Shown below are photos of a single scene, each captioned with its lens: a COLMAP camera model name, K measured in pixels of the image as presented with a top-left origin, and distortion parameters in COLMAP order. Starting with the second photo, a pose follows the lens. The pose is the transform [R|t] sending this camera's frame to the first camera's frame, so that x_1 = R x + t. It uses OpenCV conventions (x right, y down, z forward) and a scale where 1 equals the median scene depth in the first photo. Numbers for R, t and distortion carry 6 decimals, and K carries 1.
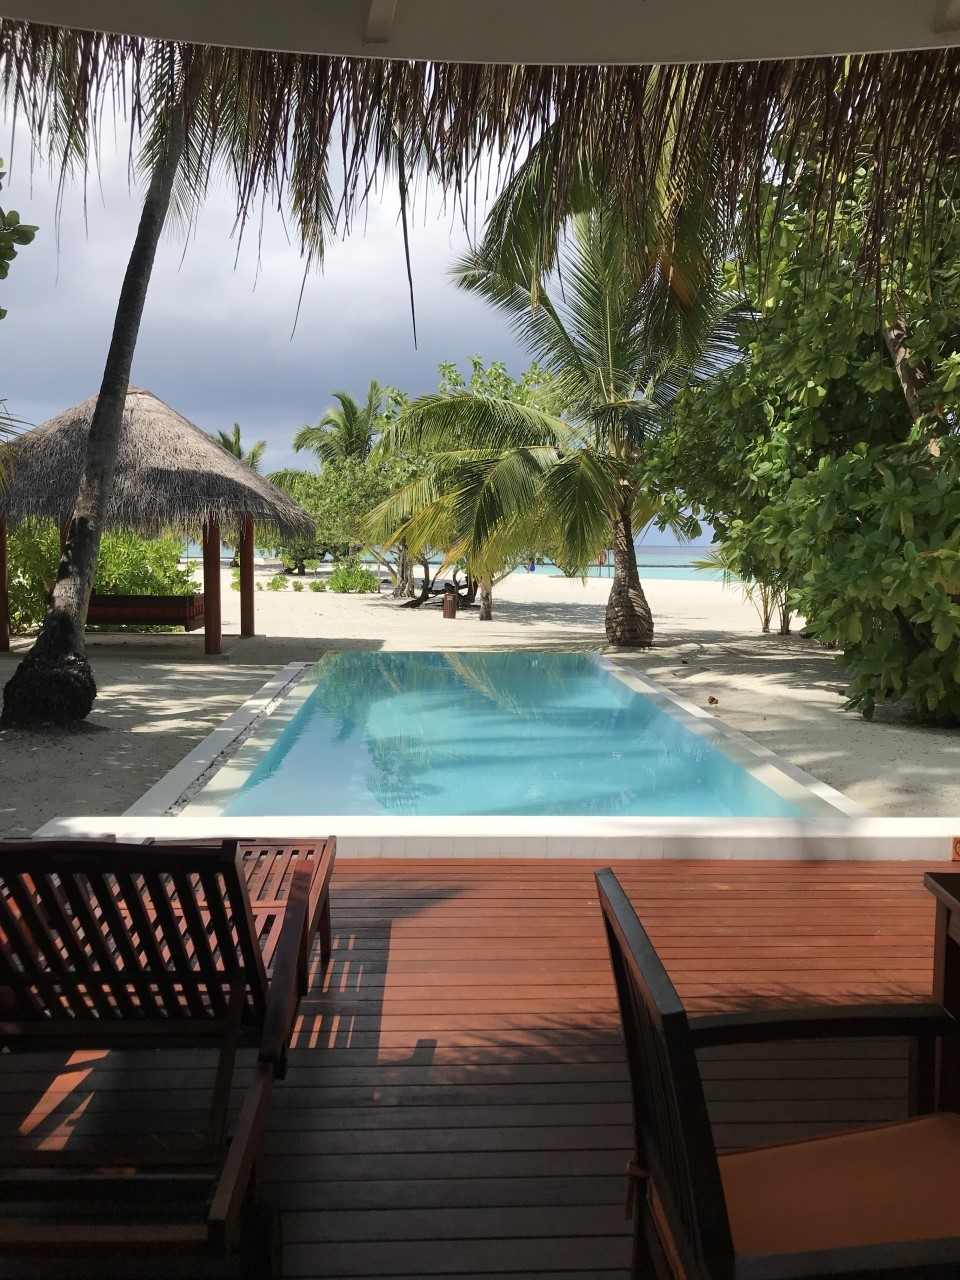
lens RADIAL K [[1059.4, 0, 479.5], [0, 1059.4, 646.3], [0, 0, 1]] dist [0.047020, -0.056366]
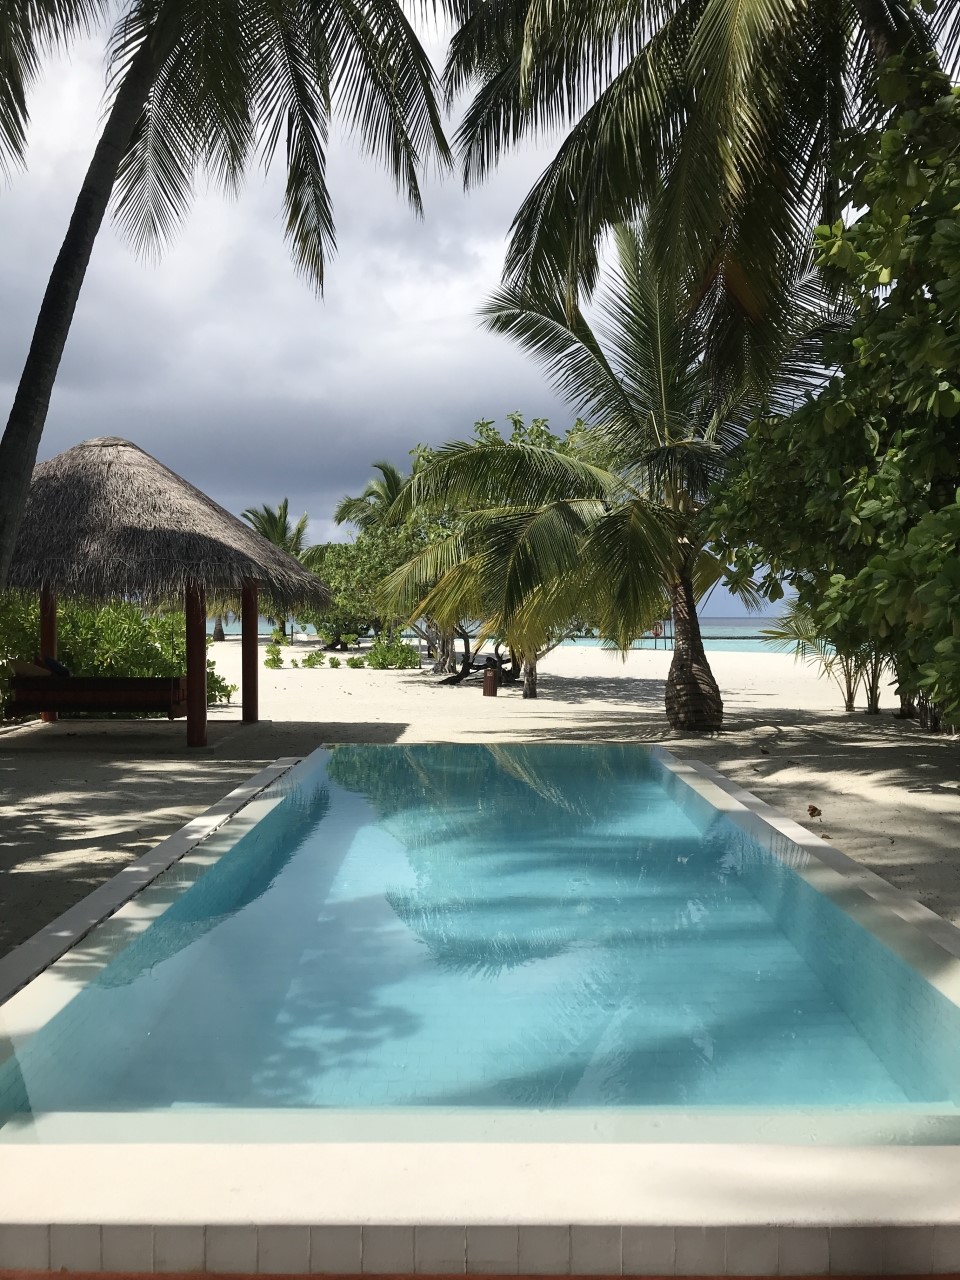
lens RADIAL K [[1059.4, 0, 478.6], [0, 1059.4, 631.5], [0, 0, 1]] dist [0.047020, -0.056366]
pose [[0.998615, -0.011345, -0.051373, 0.015932], [0.007021, 0.996475, -0.083593, -0.010948], [0.052140, 0.083117, 0.995175, 0.160783]]
